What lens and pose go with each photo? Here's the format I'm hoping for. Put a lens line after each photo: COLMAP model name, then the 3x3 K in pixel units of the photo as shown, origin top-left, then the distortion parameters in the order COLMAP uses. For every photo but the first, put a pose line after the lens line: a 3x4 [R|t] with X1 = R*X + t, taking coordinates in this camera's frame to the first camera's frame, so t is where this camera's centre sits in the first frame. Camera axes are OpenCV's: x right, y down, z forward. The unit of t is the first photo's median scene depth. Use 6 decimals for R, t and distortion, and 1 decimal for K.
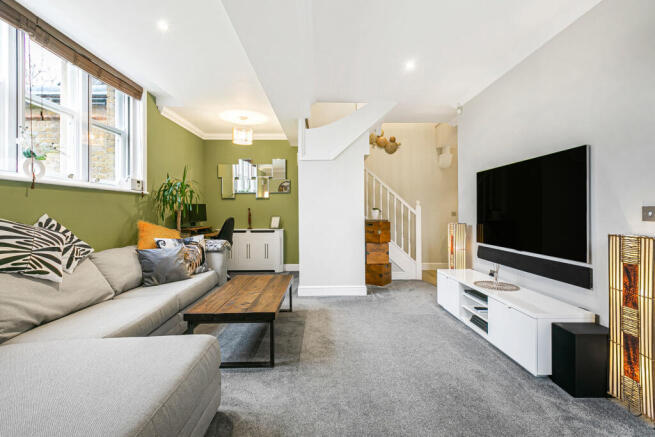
lens RADIAL K [[294.2, 0, 327.5], [0, 294.2, 218.5], [0, 0, 1]] dist [0.000725, -0.000030]
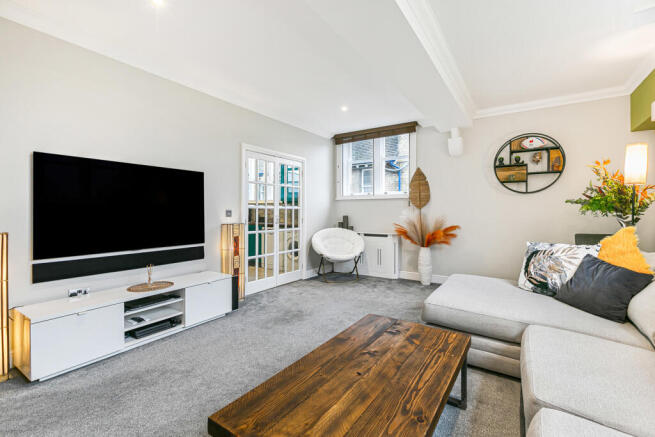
lens RADIAL K [[294.2, 0, 327.5], [0, 294.2, 218.5], [0, 0, 1]] dist [0.000725, -0.000030]
pose [[-0.814284, -0.009312, 0.580392, -0.667932], [0.015107, 0.999193, 0.037227, -0.040906], [-0.580270, 0.039081, -0.813486, 1.966520]]
